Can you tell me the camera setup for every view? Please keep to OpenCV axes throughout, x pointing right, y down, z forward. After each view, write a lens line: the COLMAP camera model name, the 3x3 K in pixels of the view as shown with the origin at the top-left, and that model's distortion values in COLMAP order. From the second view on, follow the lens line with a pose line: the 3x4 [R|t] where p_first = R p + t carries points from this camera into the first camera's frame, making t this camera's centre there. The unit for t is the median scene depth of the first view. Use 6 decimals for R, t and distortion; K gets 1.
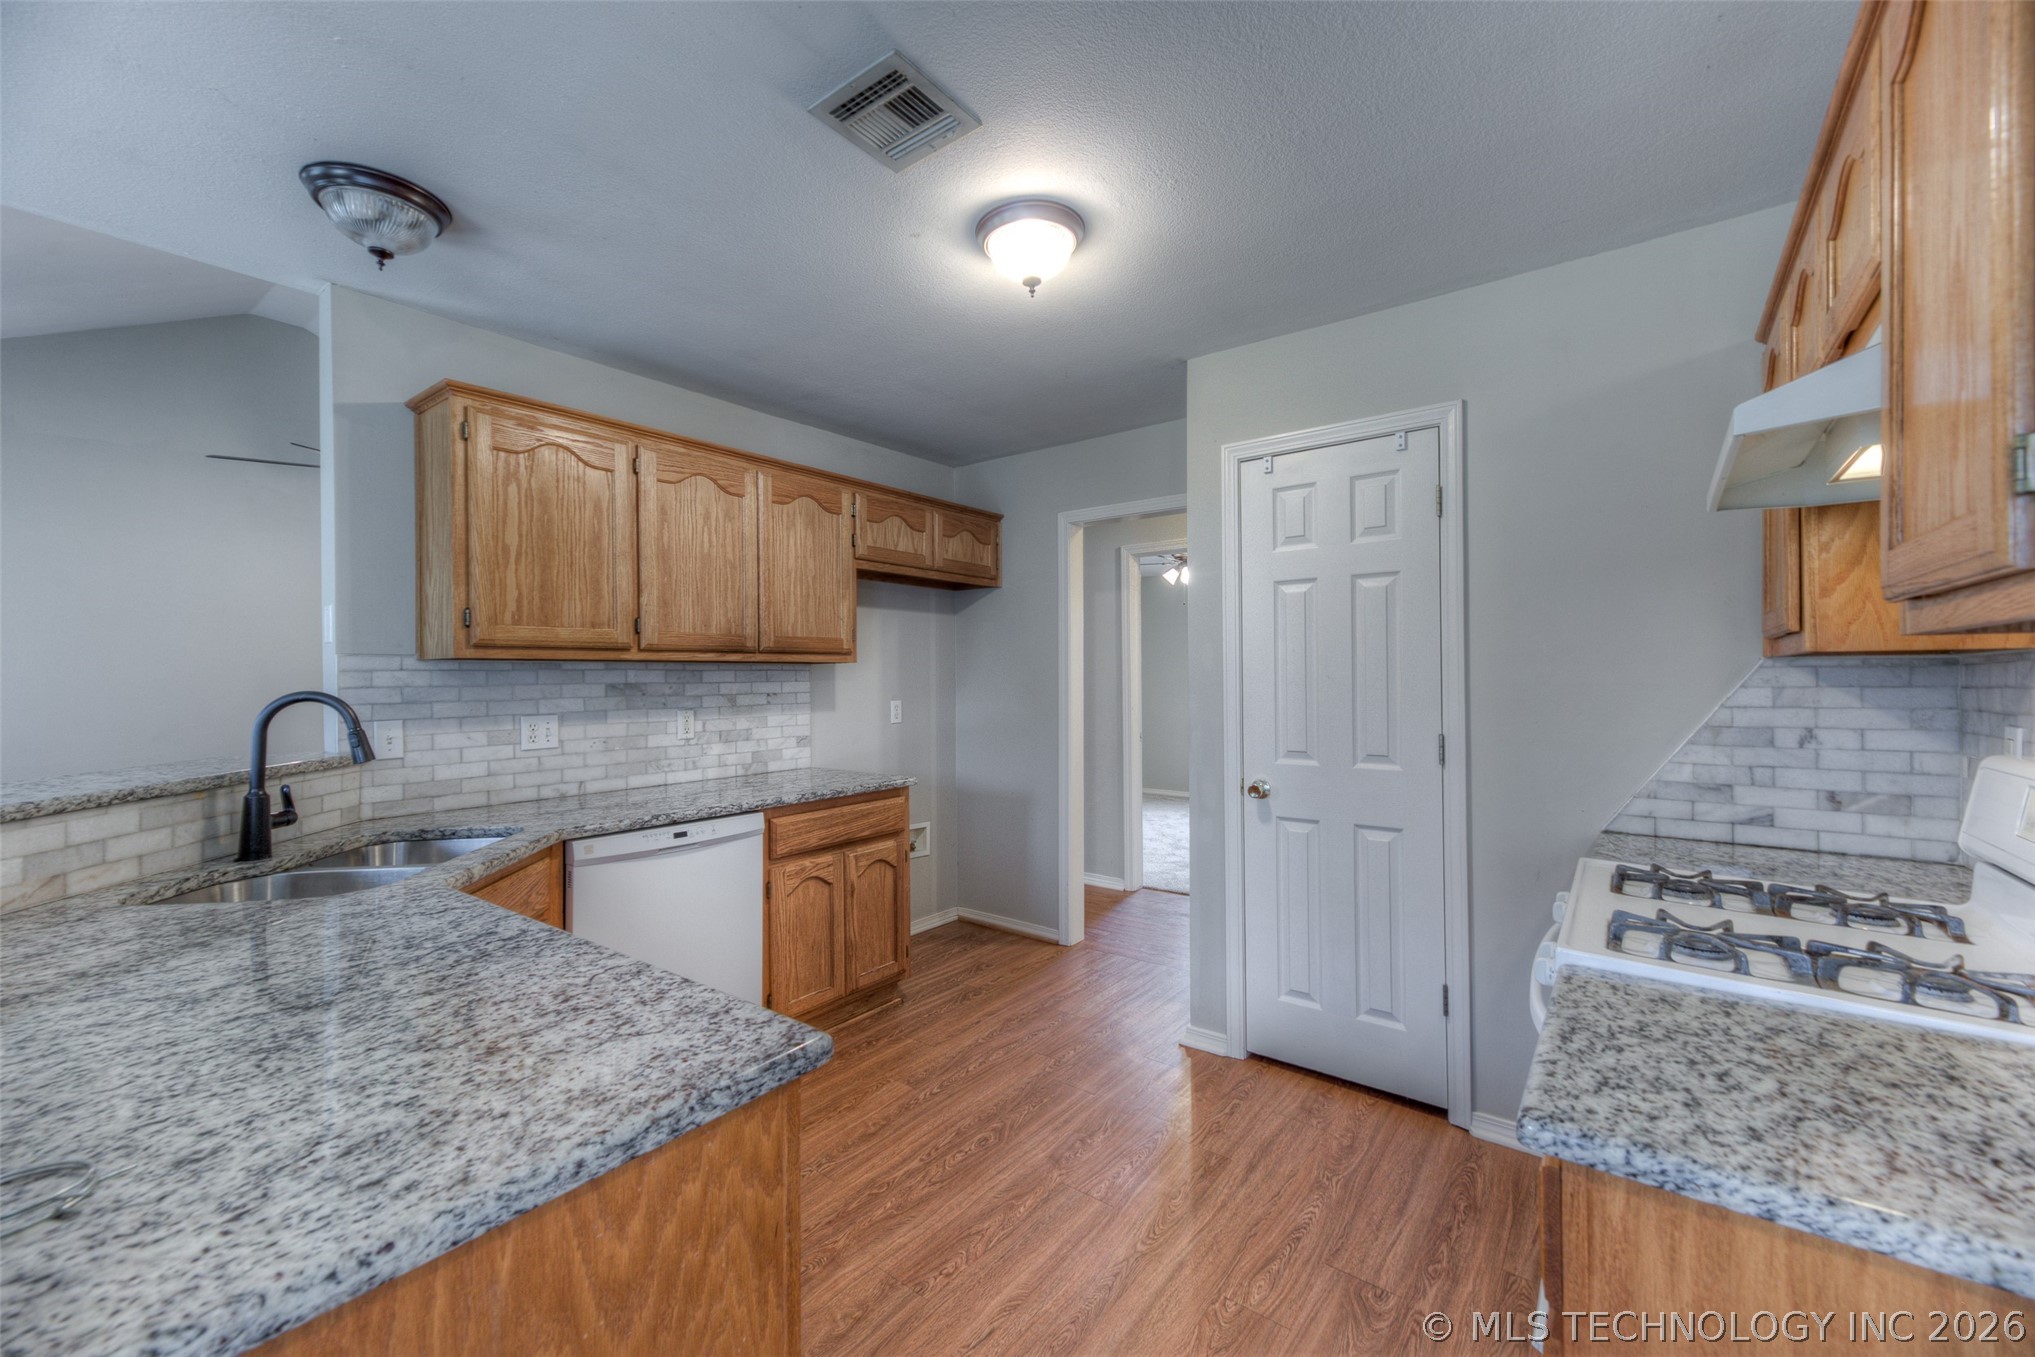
lens RADIAL K [[810.0, 0, 1014.8], [0, 810.0, 671.9], [0, 0, 1]] dist [0.011407, -0.002426]
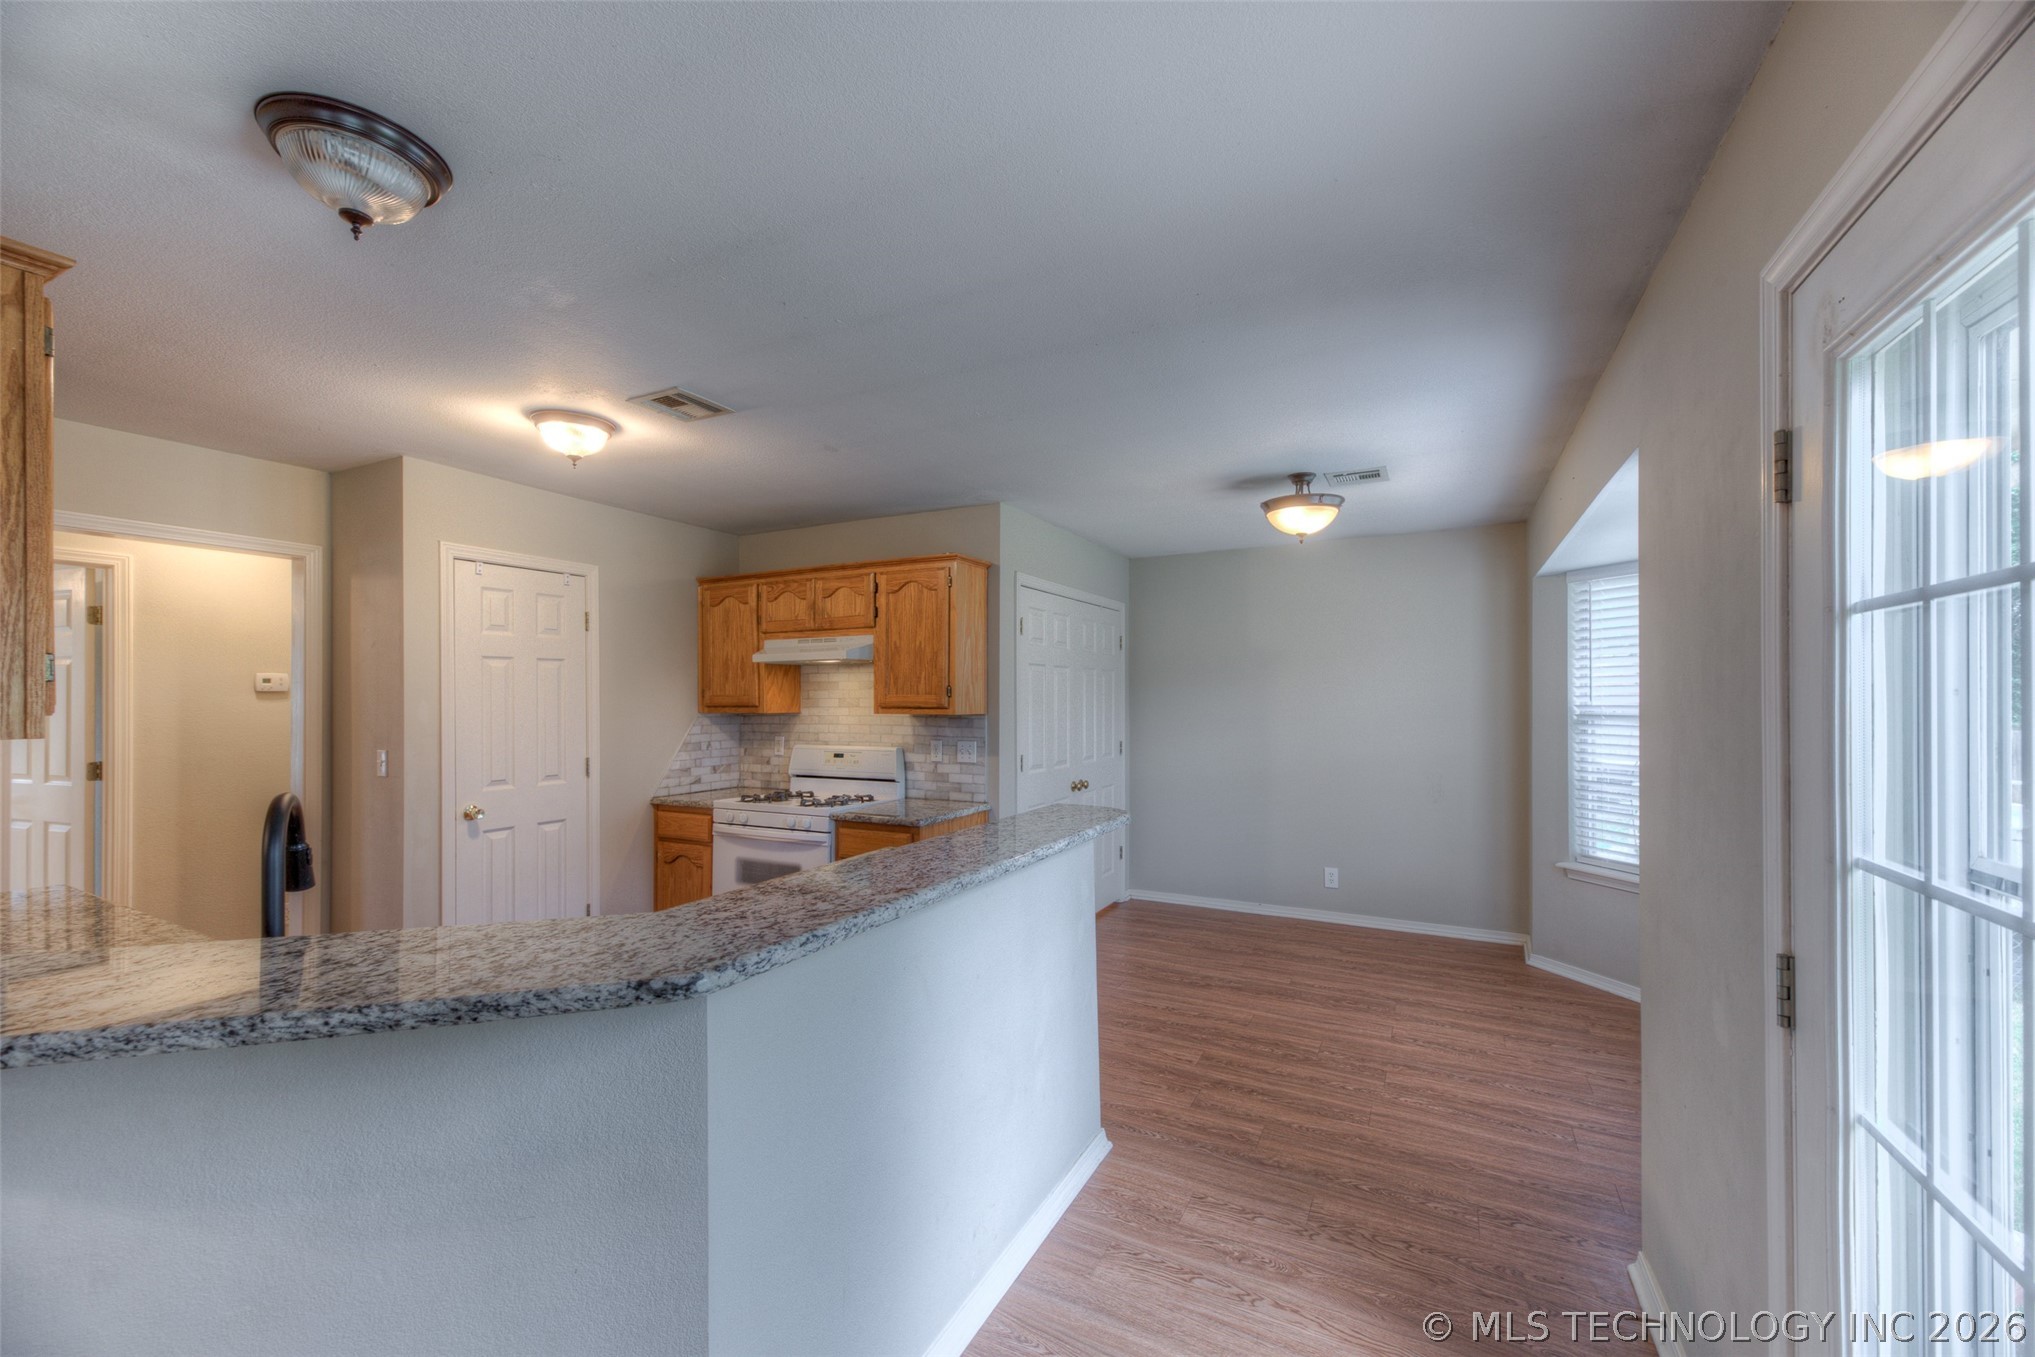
lens RADIAL K [[810.0, 0, 1011.4], [0, 810.0, 693.5], [0, 0, 1]] dist [0.011407, -0.002426]
pose [[-0.170012, 0.009658, 0.985395, -1.148056], [-0.004045, 0.999937, -0.010498, -0.039087], [-0.985434, -0.005771, -0.169962, 0.359993]]
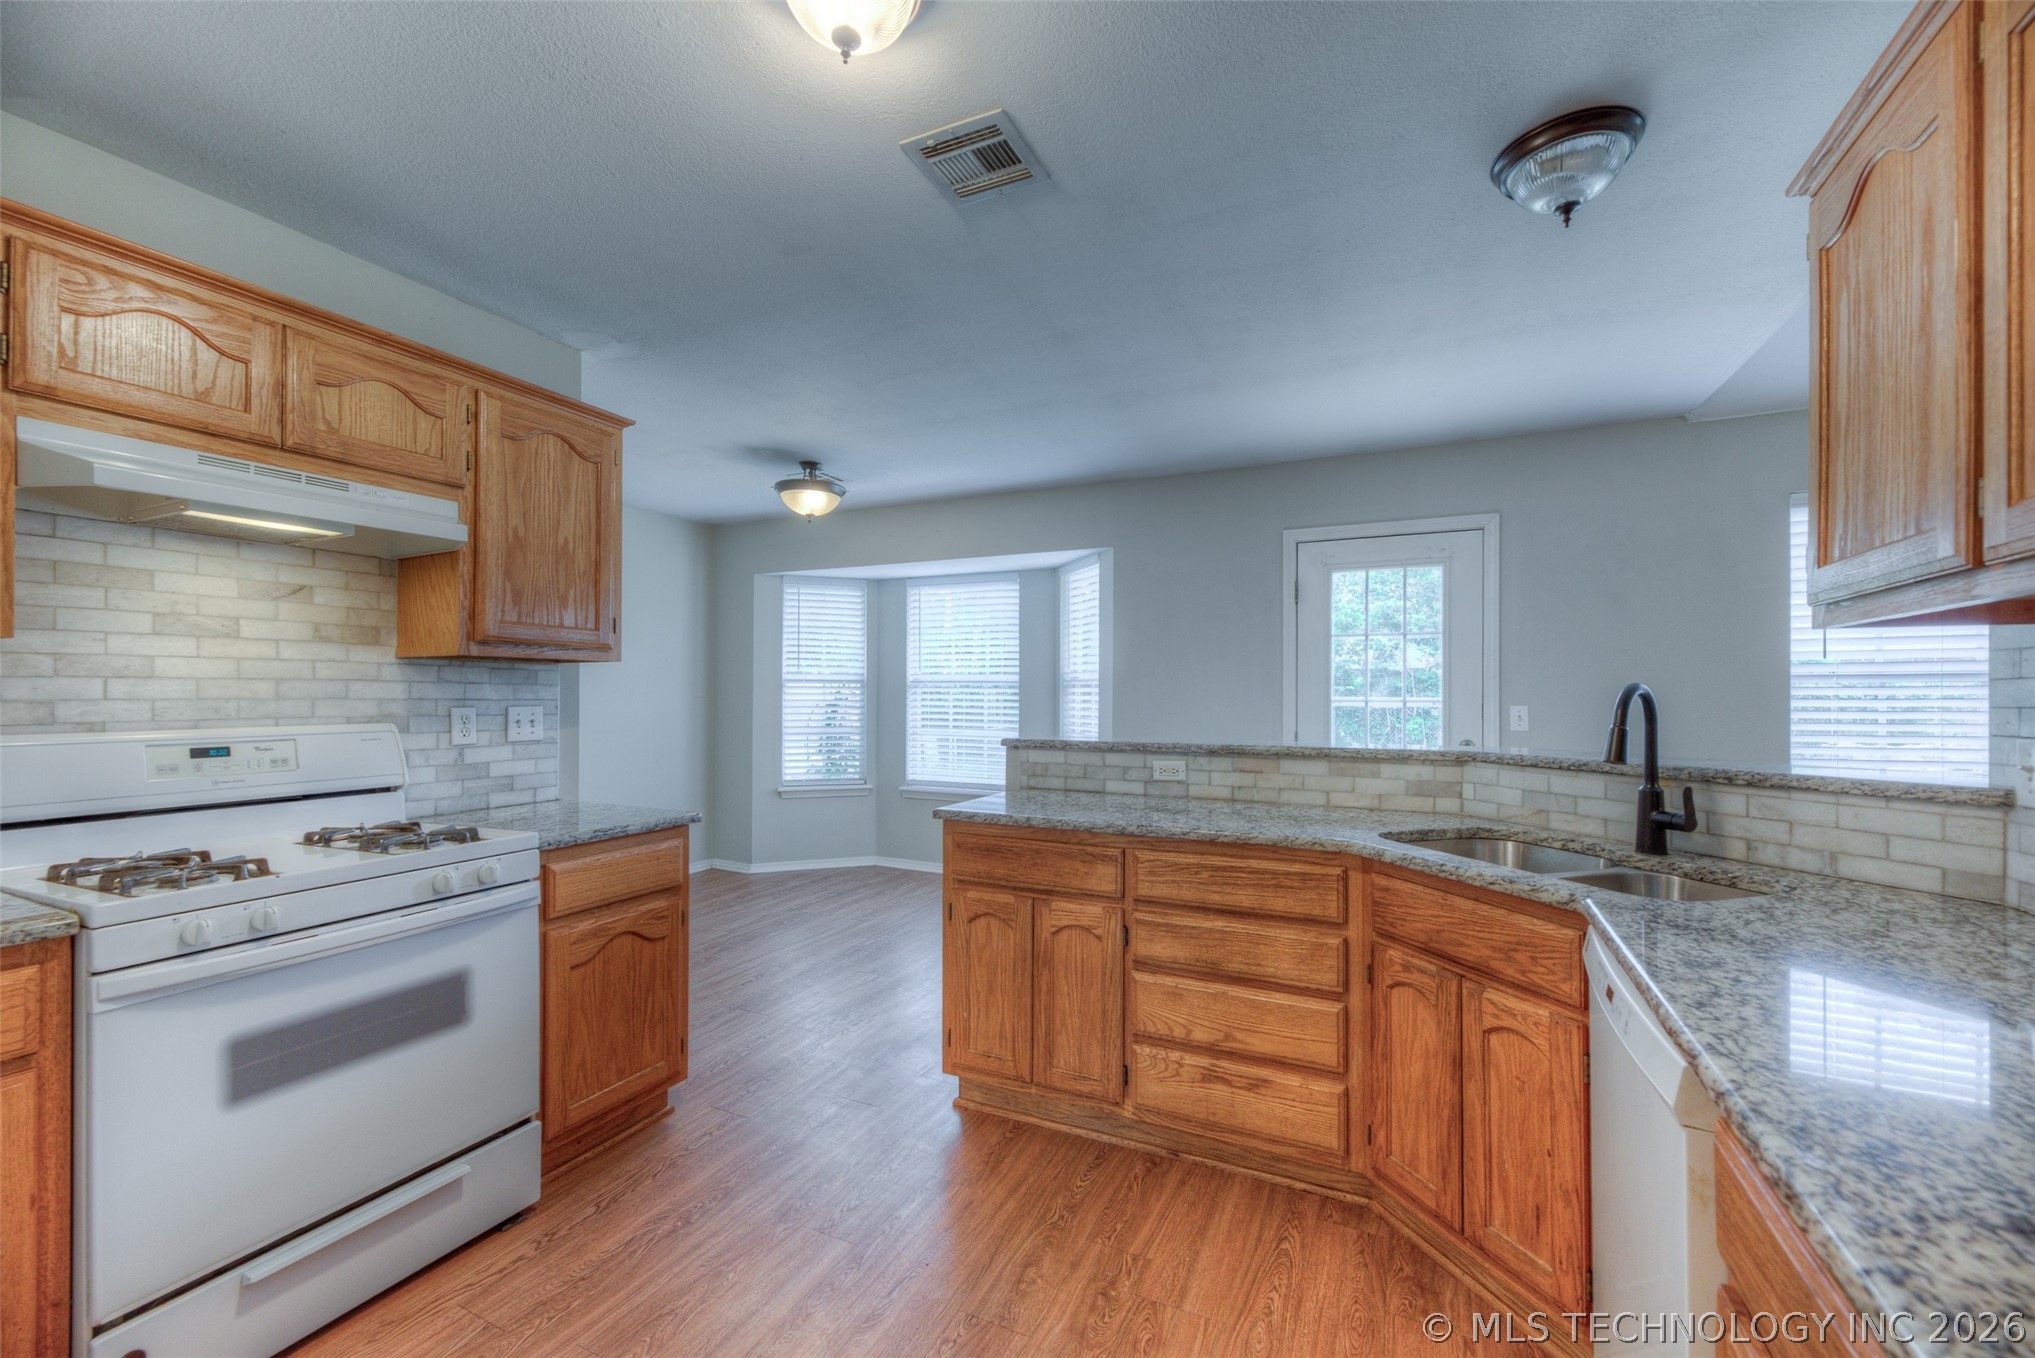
lens RADIAL K [[810.0, 0, 1015.5], [0, 810.0, 687.2], [0, 0, 1]] dist [0.011407, -0.002426]
pose [[-0.979577, -0.000502, -0.201067, 0.015111], [0.002028, 0.999921, -0.012375, 0.026603], [0.201057, -0.012530, -0.979499, 1.237781]]
